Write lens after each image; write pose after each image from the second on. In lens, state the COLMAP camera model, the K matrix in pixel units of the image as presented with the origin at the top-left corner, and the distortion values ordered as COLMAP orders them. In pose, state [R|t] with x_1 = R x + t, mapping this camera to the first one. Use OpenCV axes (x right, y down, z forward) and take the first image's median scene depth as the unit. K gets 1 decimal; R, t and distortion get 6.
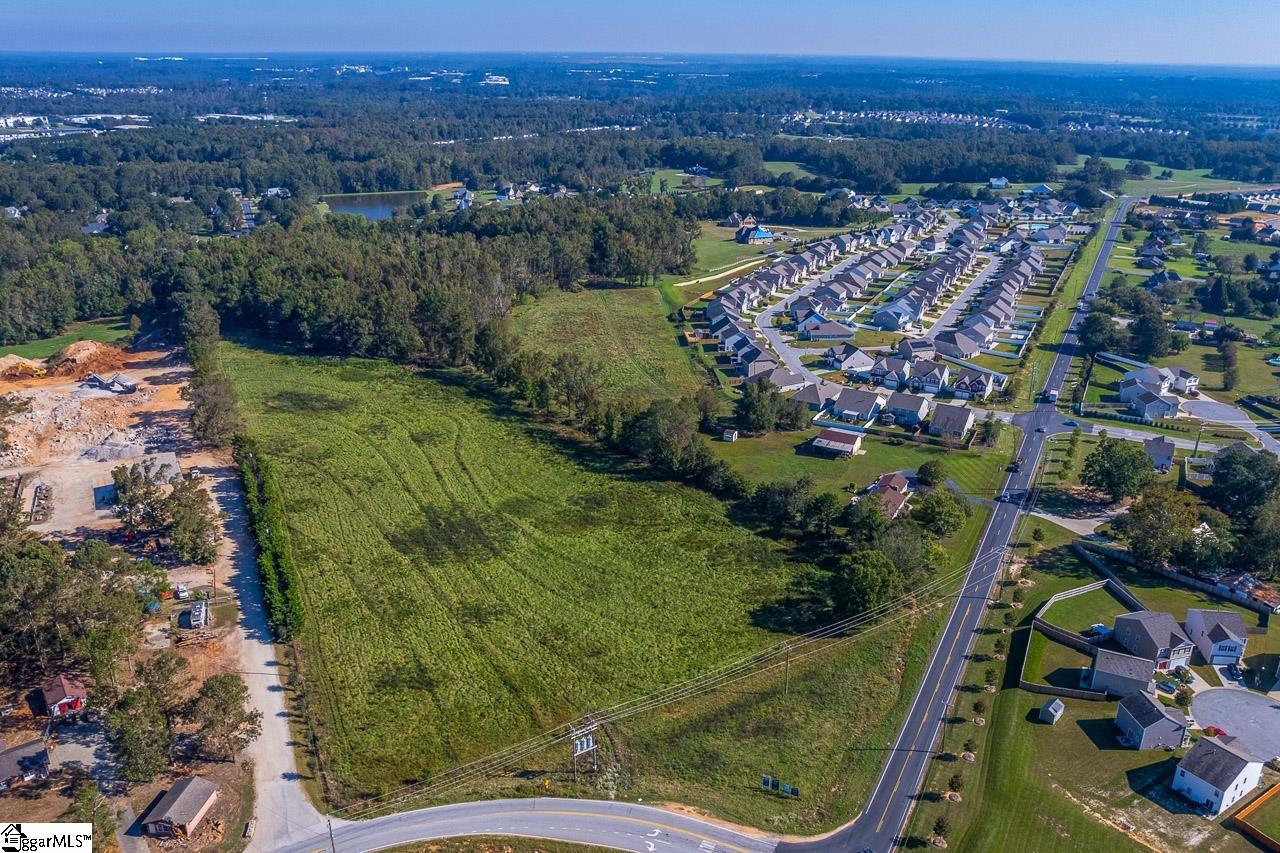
lens RADIAL K [[1015.9, 0, 643.2], [0, 1015.9, 425.7], [0, 0, 1]] dist [-0.087460, 0.086777]
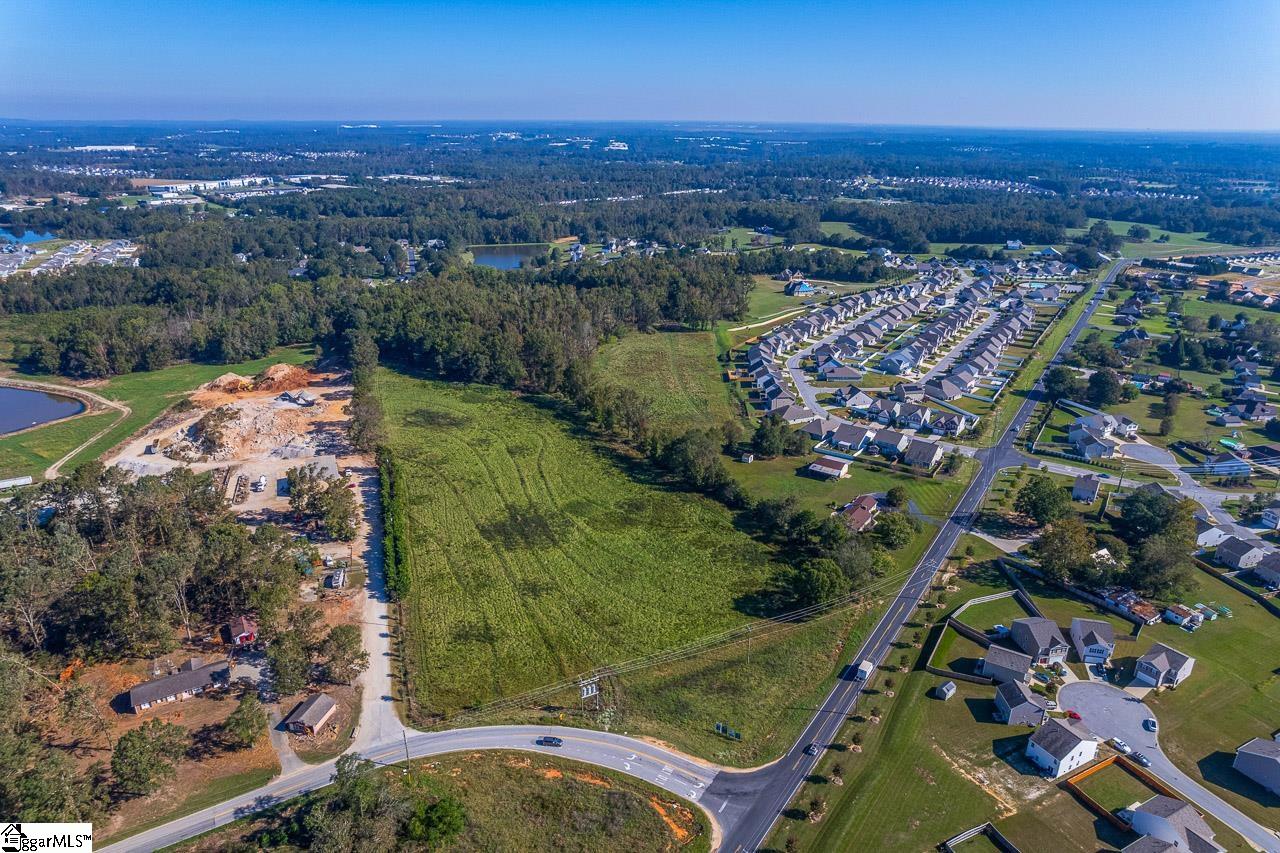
lens RADIAL K [[824.5, 0, 642.2], [0, 824.5, 427.7], [0, 0, 1]] dist [-0.080704, 0.074711]
pose [[0.993637, 0.038395, -0.105883, 0.055233], [-0.037966, 0.999261, 0.006065, -0.027266], [0.106038, -0.002007, 0.994360, -0.057622]]
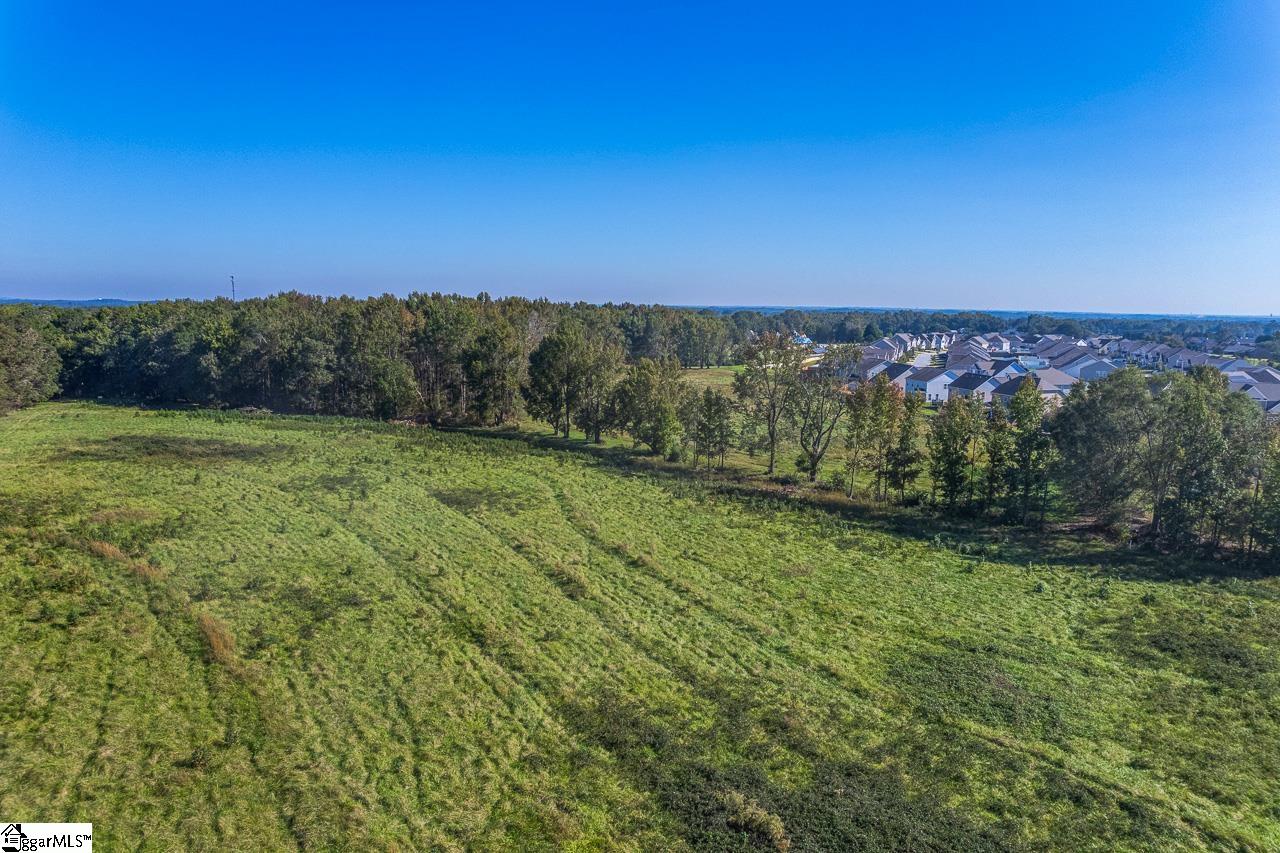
lens RADIAL K [[824.5, 0, 642.2], [0, 824.5, 427.7], [0, 0, 1]] dist [-0.080704, 0.074711]
pose [[0.994381, -0.010454, 0.105339, -0.162816], [0.032191, 0.977847, -0.206832, 0.043700], [-0.100843, 0.209061, 0.972689, 0.612071]]
